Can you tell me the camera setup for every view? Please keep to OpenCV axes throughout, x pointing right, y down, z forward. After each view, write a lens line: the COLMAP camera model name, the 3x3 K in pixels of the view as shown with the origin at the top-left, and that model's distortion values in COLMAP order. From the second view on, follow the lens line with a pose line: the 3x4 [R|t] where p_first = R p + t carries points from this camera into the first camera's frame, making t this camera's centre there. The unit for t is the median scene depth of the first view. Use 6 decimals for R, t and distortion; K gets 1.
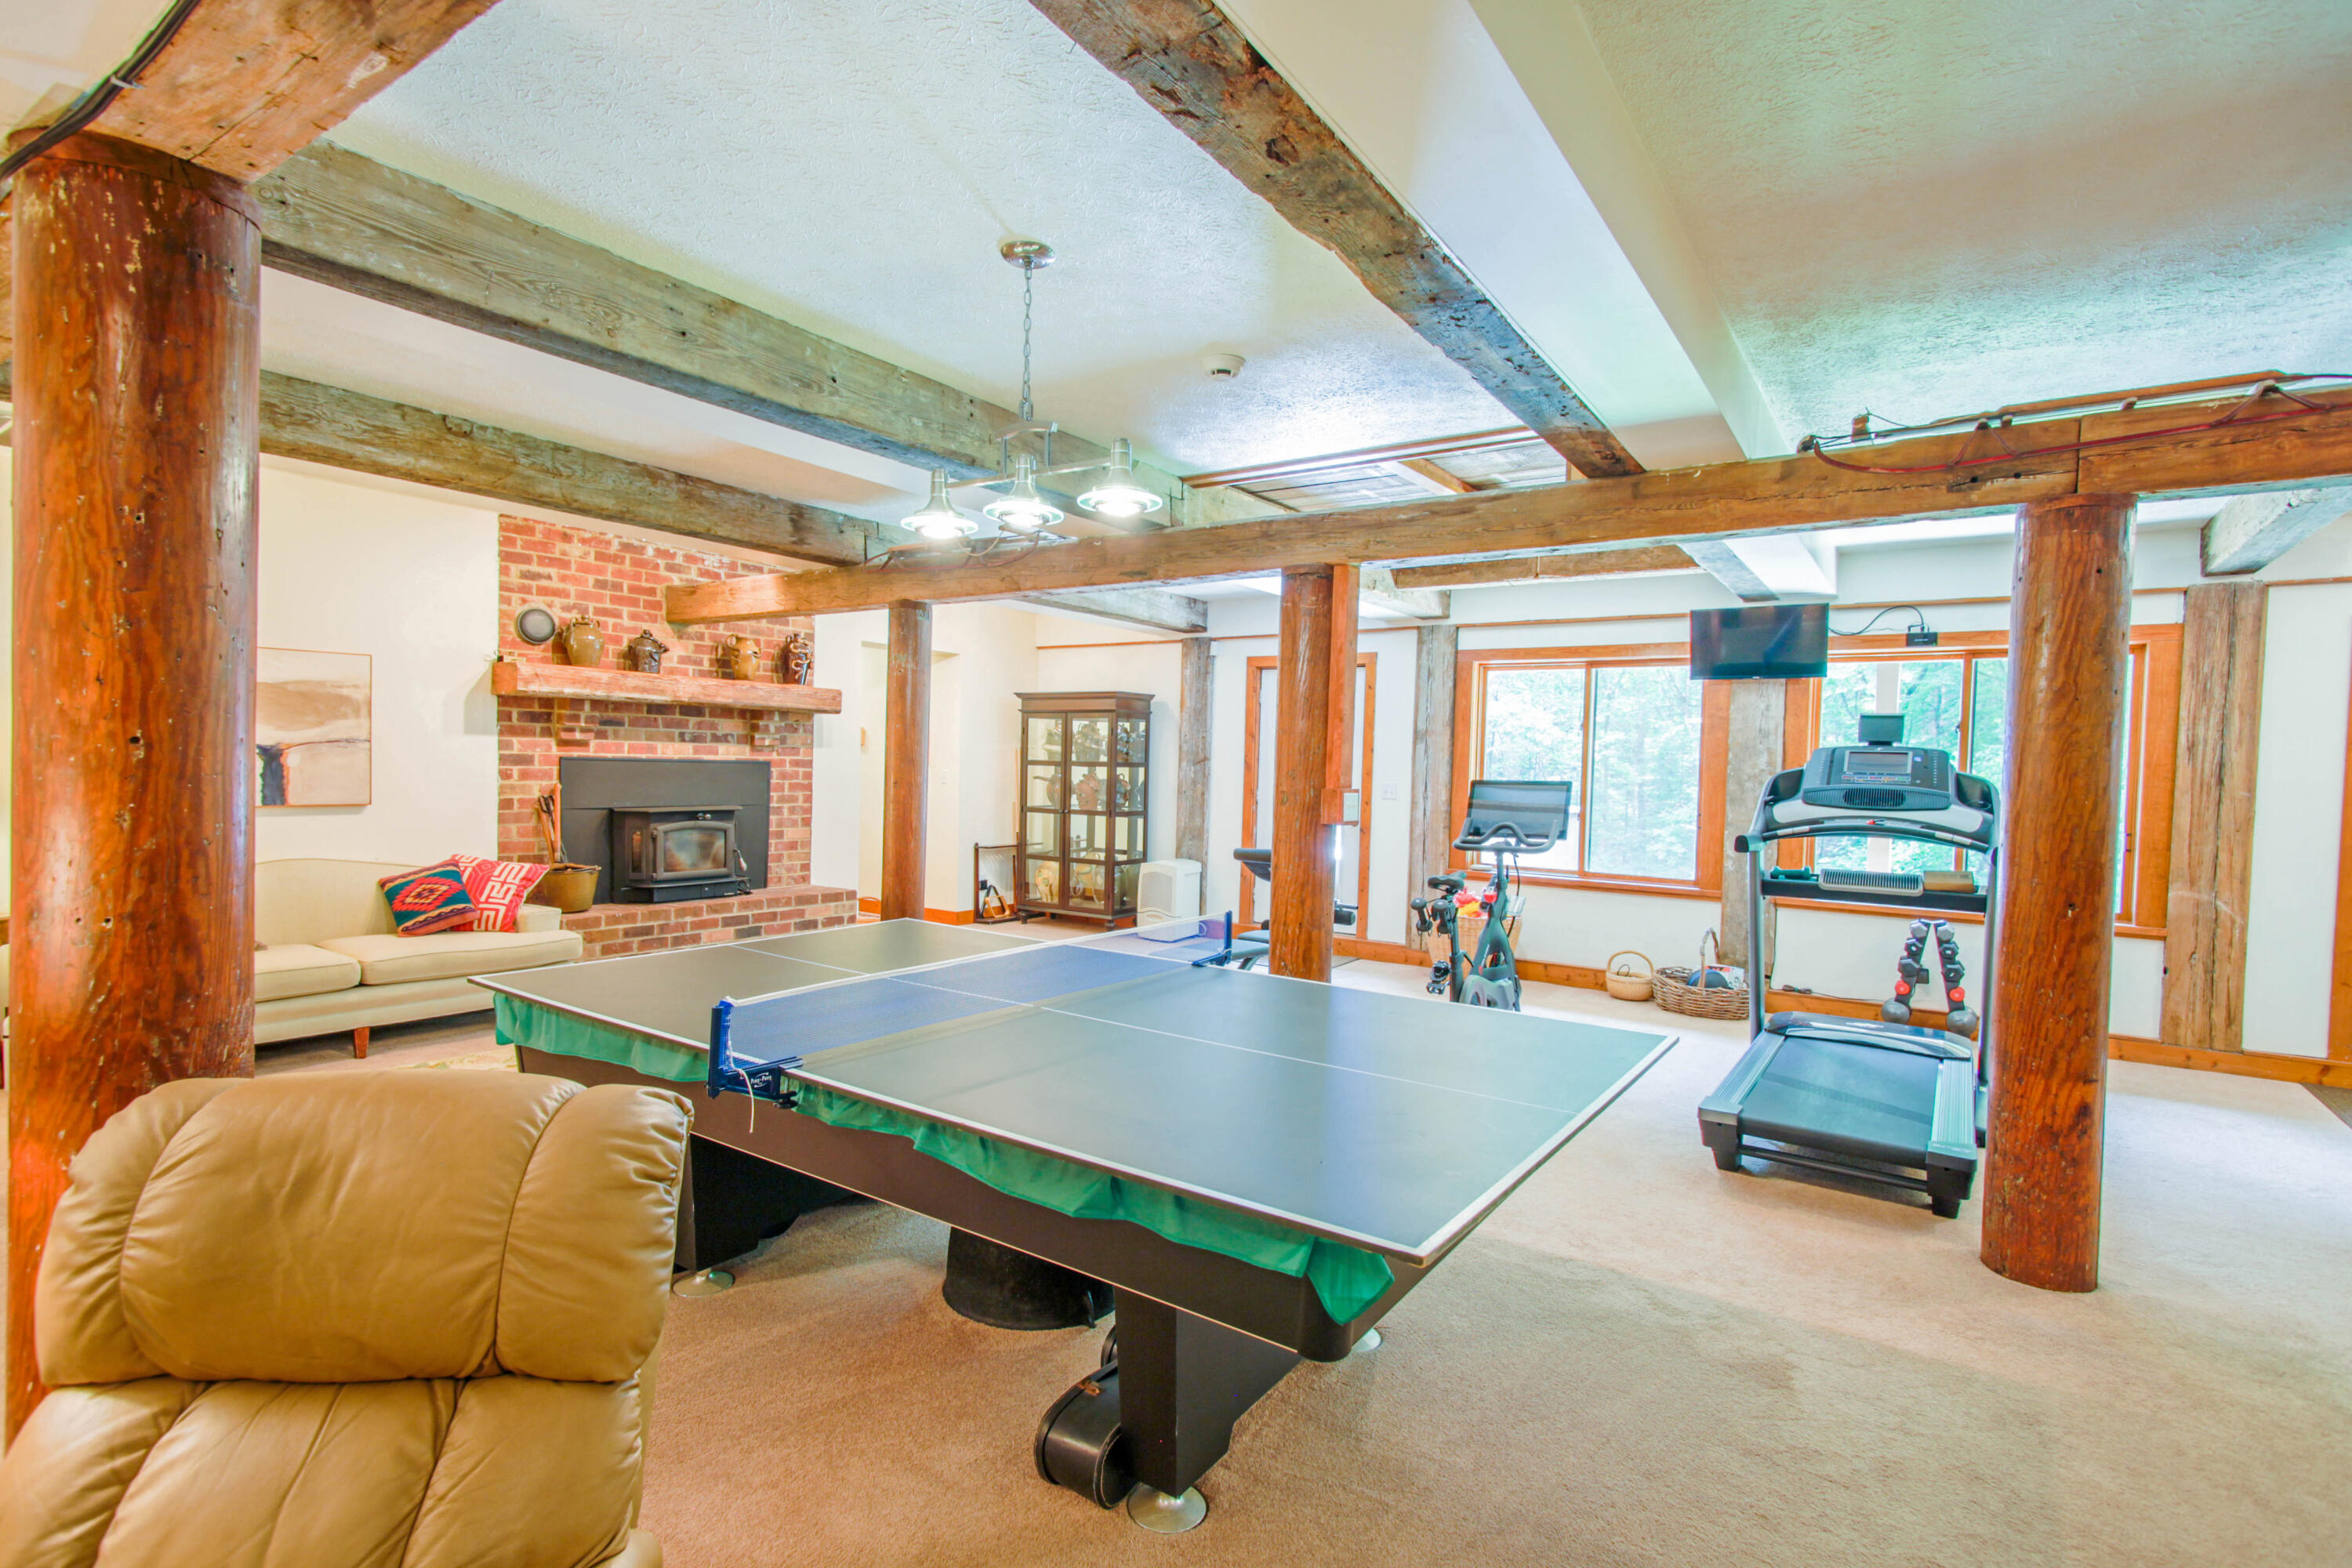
lens RADIAL K [[1115.3, 0, 1172.3], [0, 1115.3, 789.0], [0, 0, 1]] dist [0.032317, -0.014634]
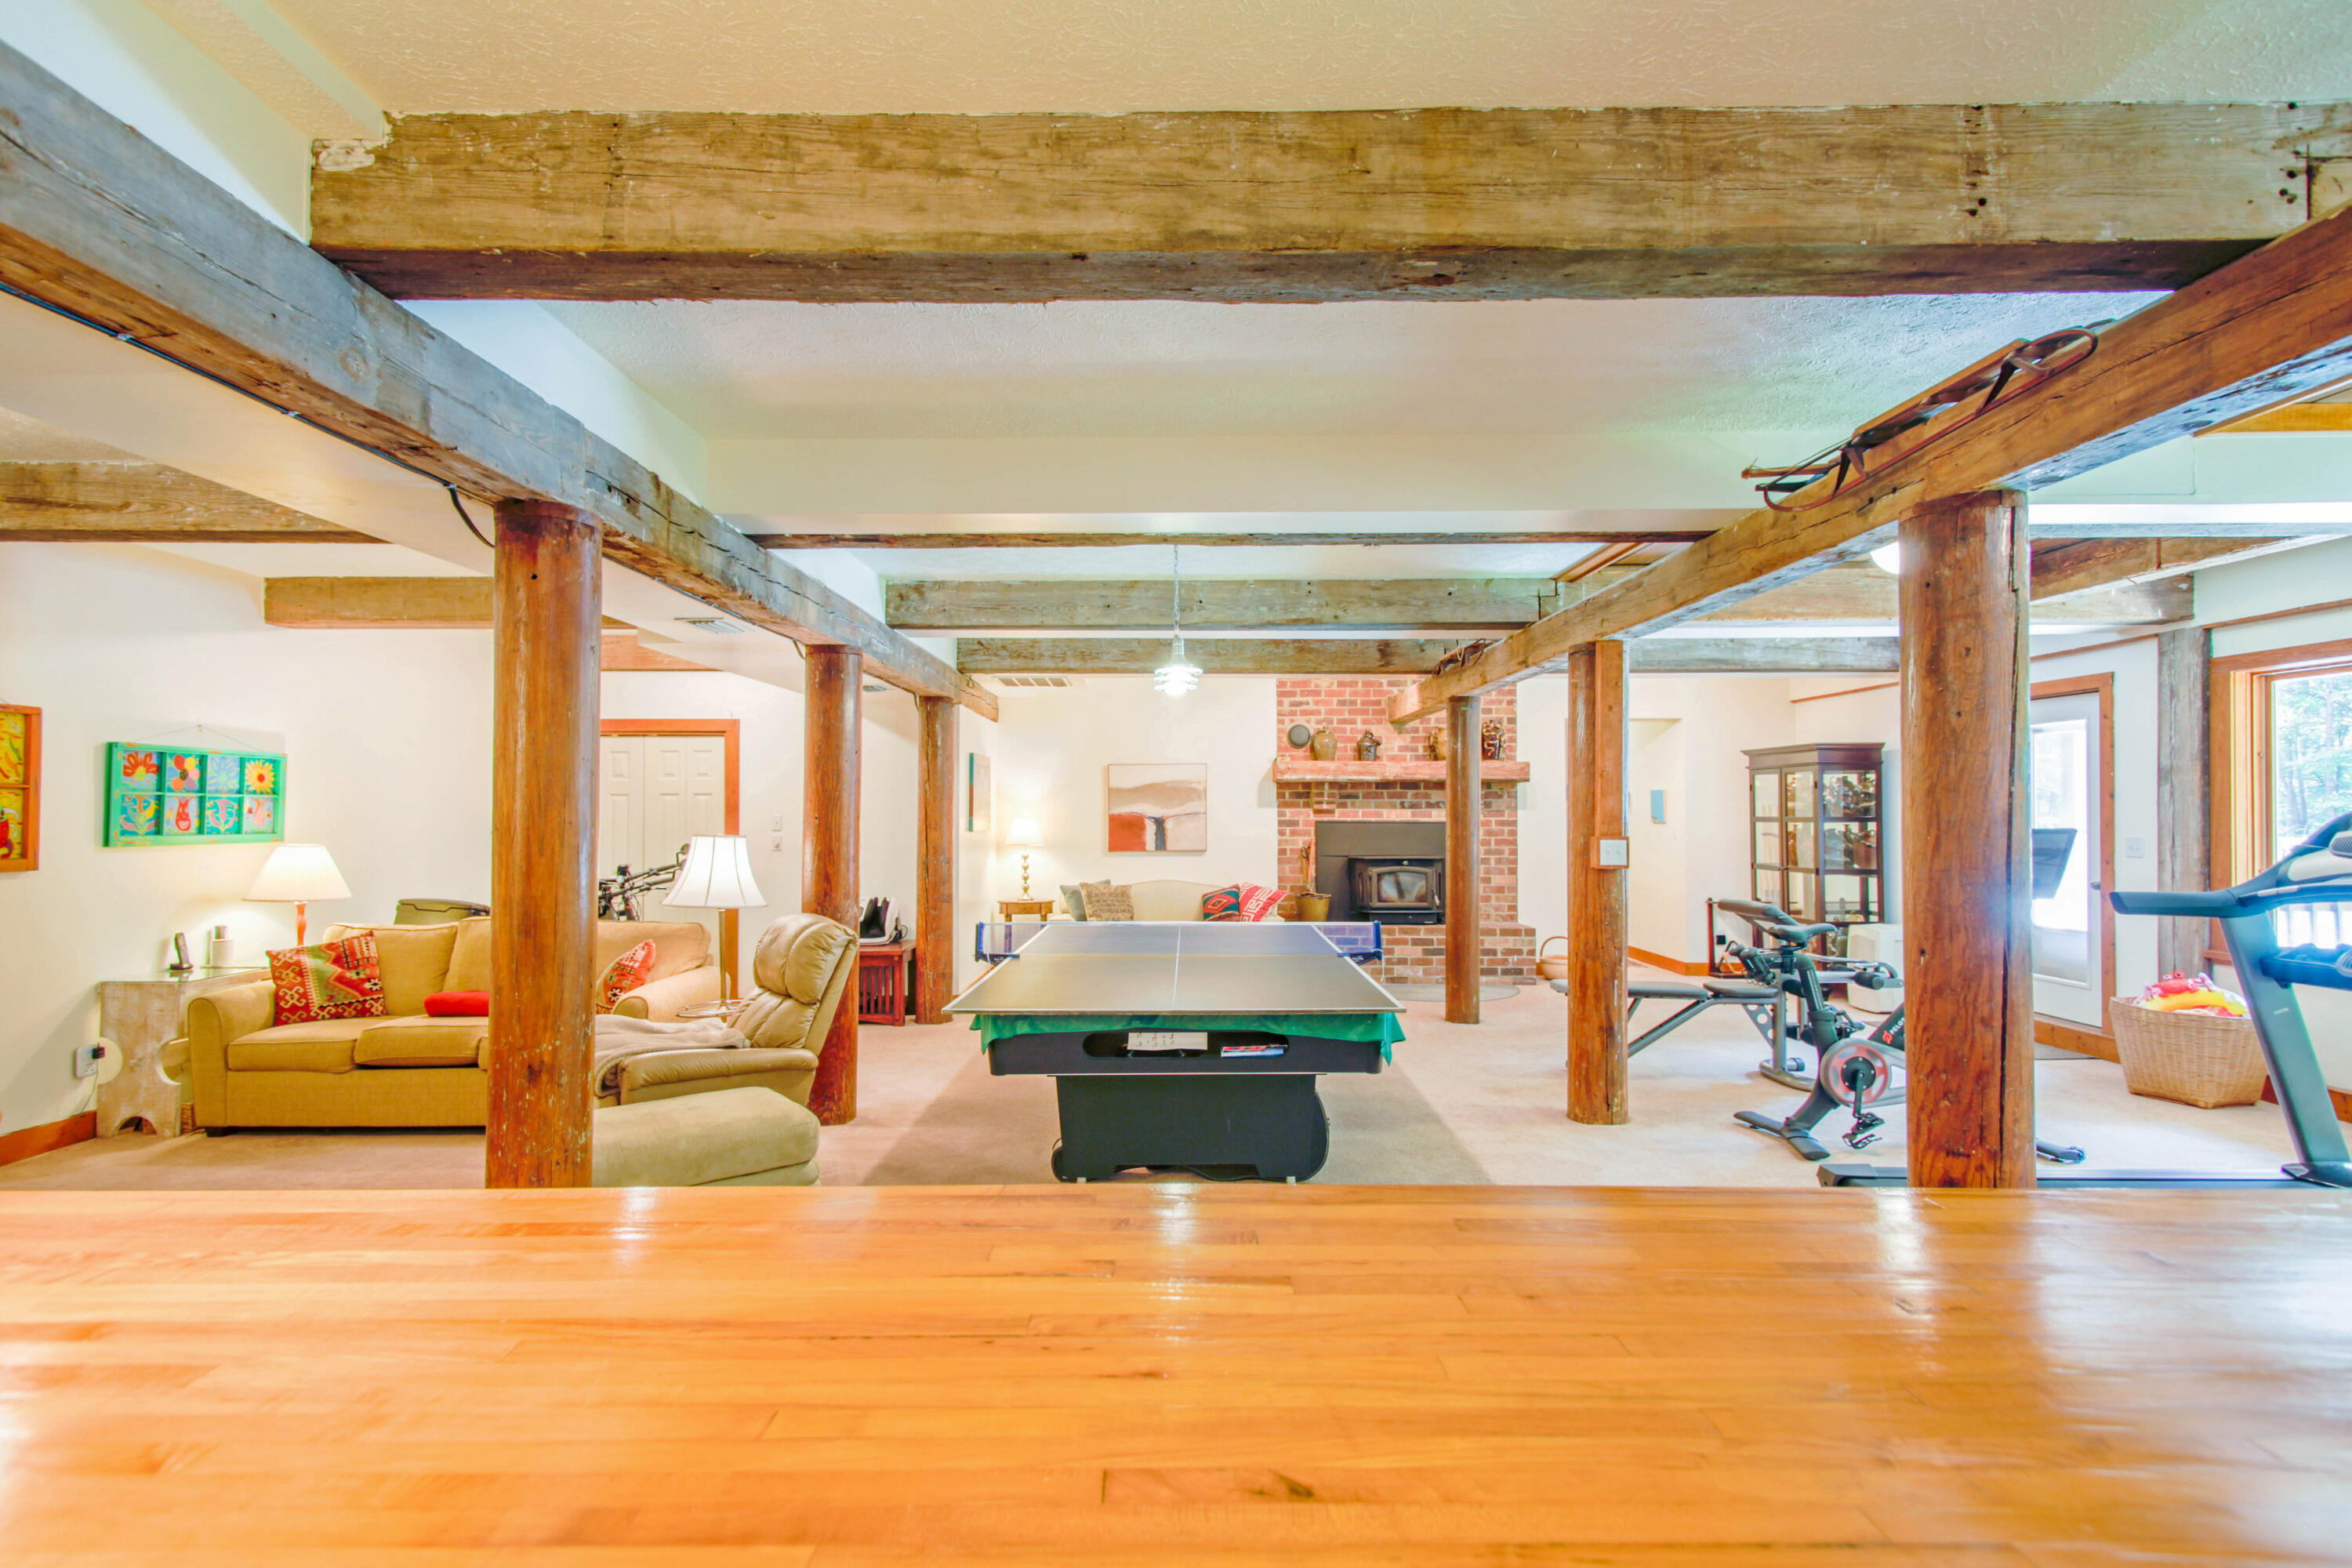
lens RADIAL K [[1115.3, 0, 1172.3], [0, 1115.3, 789.0], [0, 0, 1]] dist [0.032317, -0.014634]
pose [[0.571558, -0.041425, -0.819515, 0.543393], [-0.007090, 0.998438, -0.055414, 0.012137], [0.820531, 0.037483, 0.570372, -0.007124]]
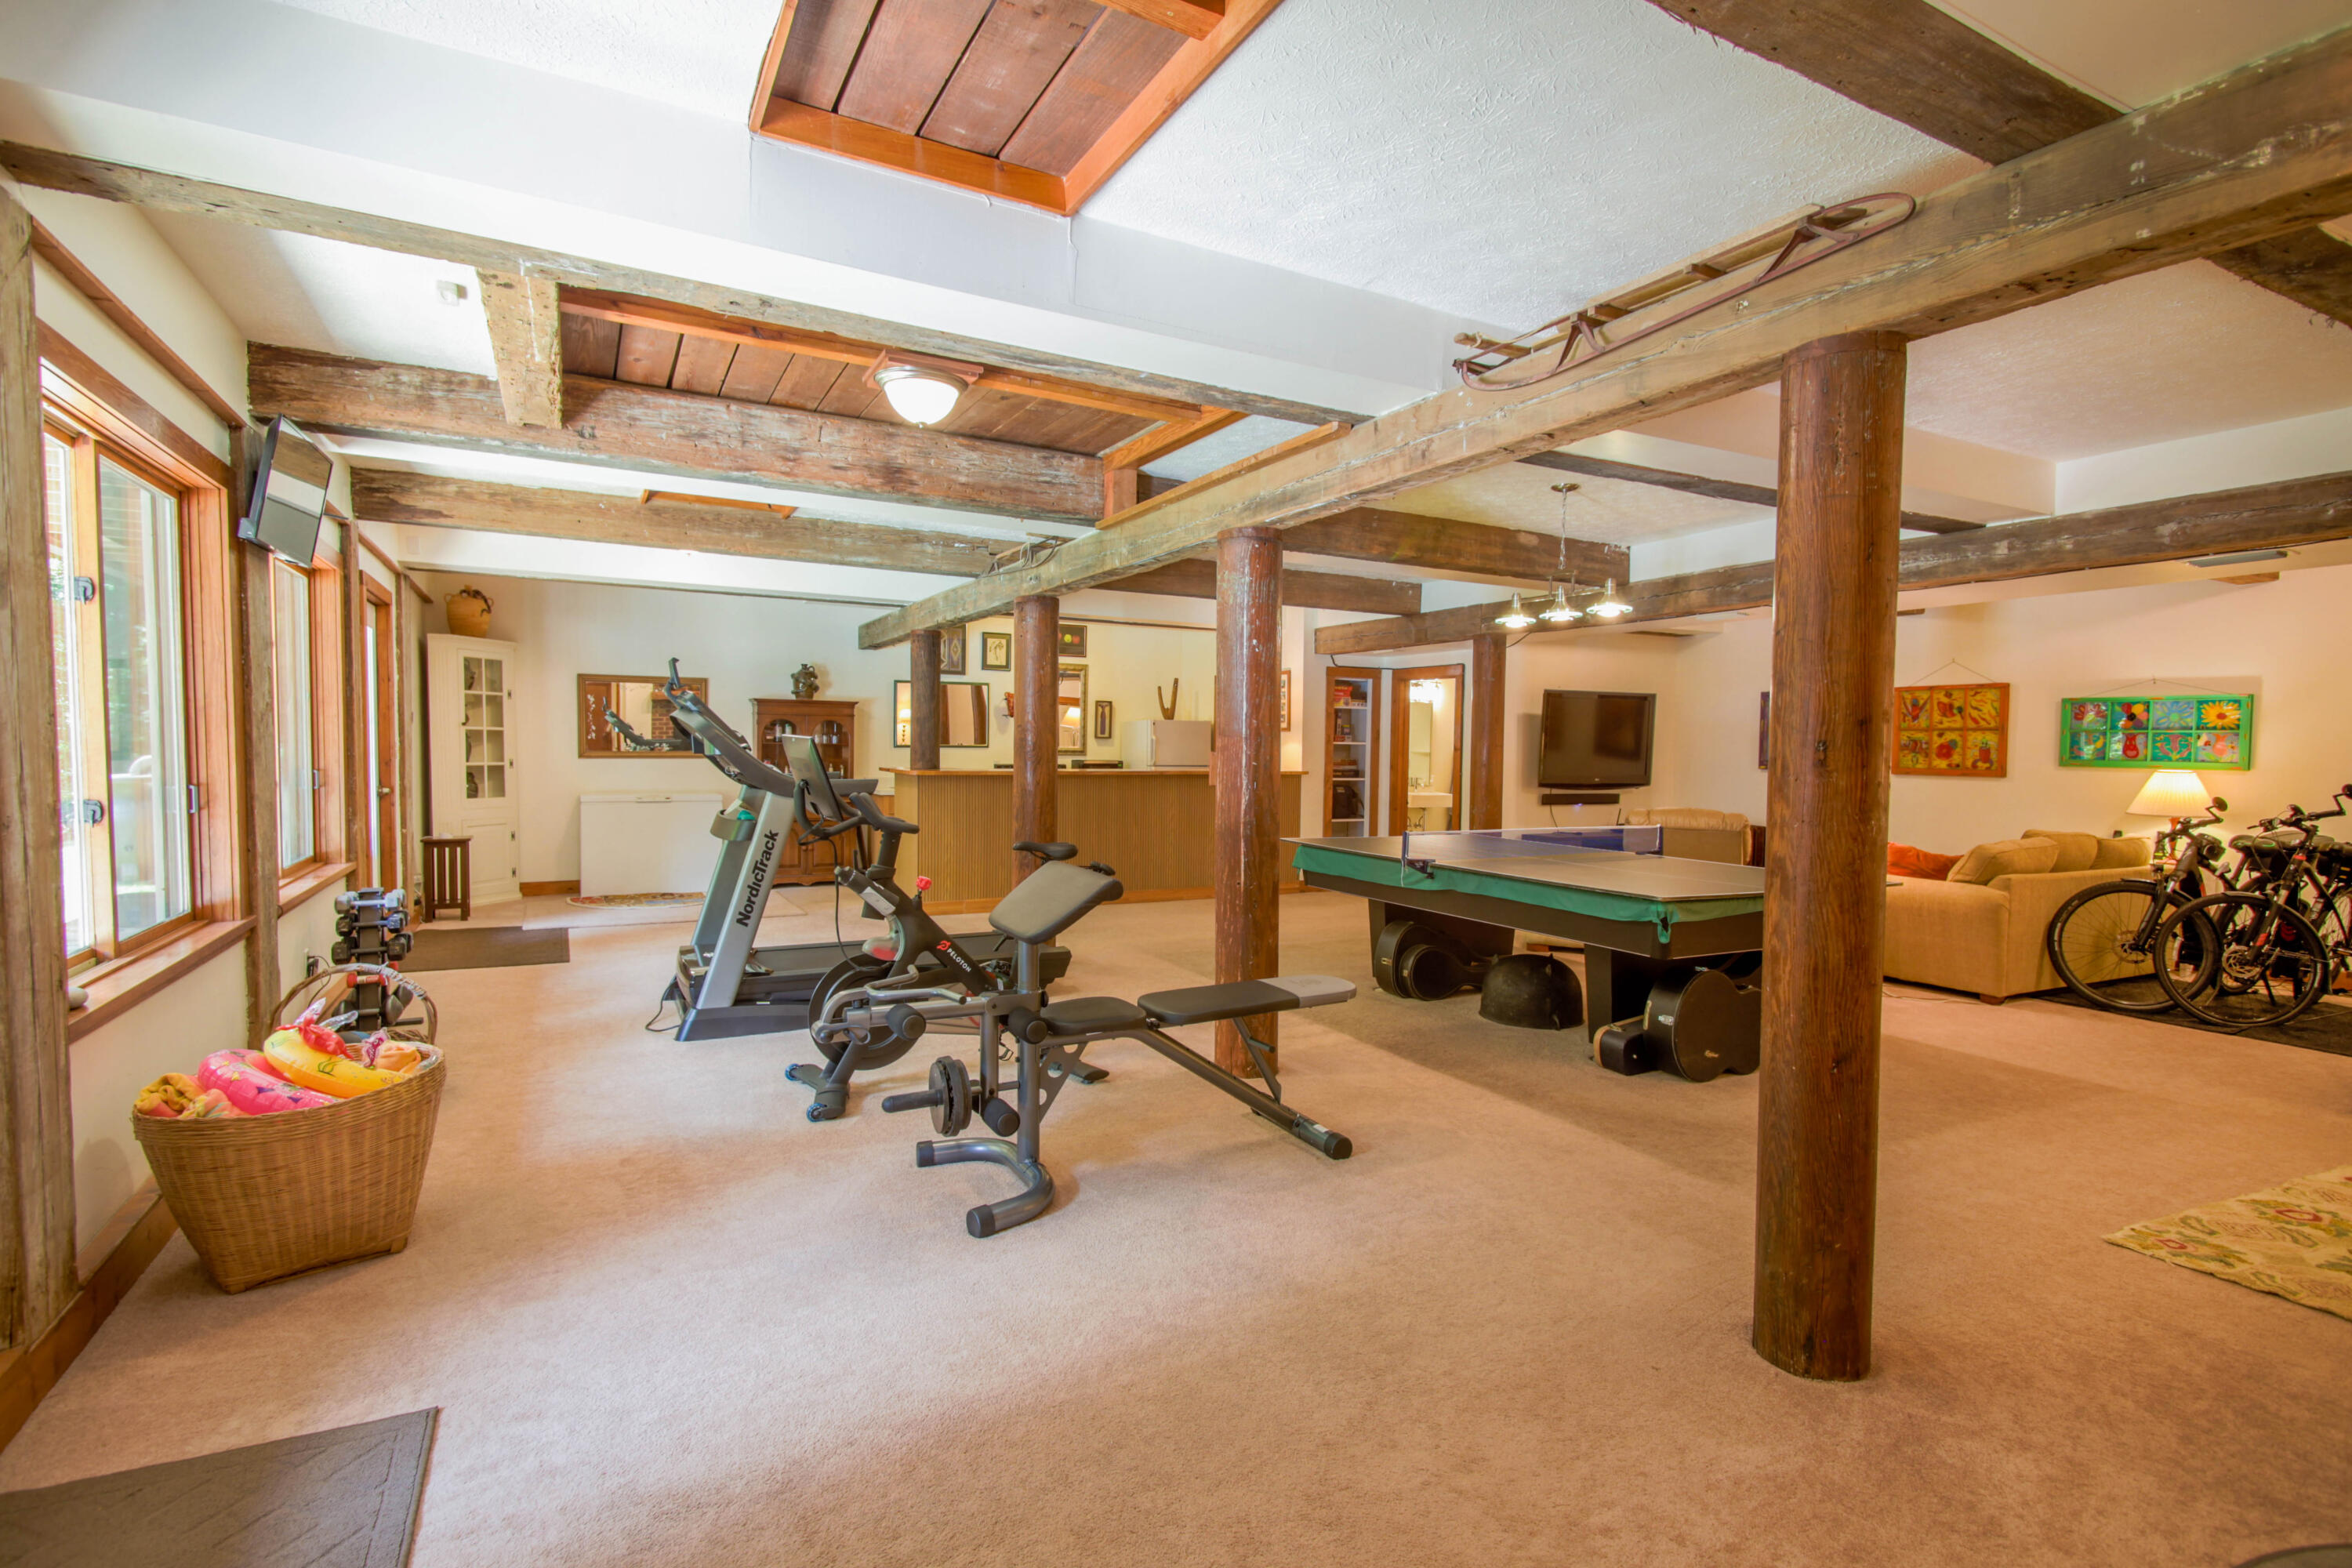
lens RADIAL K [[1132.6, 0, 1171.2], [0, 1132.6, 794.8], [0, 0, 1]] dist [0.022727, -0.000311]
pose [[-0.884832, -0.059437, 0.462103, -0.203121], [-0.024752, 0.996426, 0.080769, -0.029048], [-0.465252, 0.060029, -0.883141, 1.297692]]
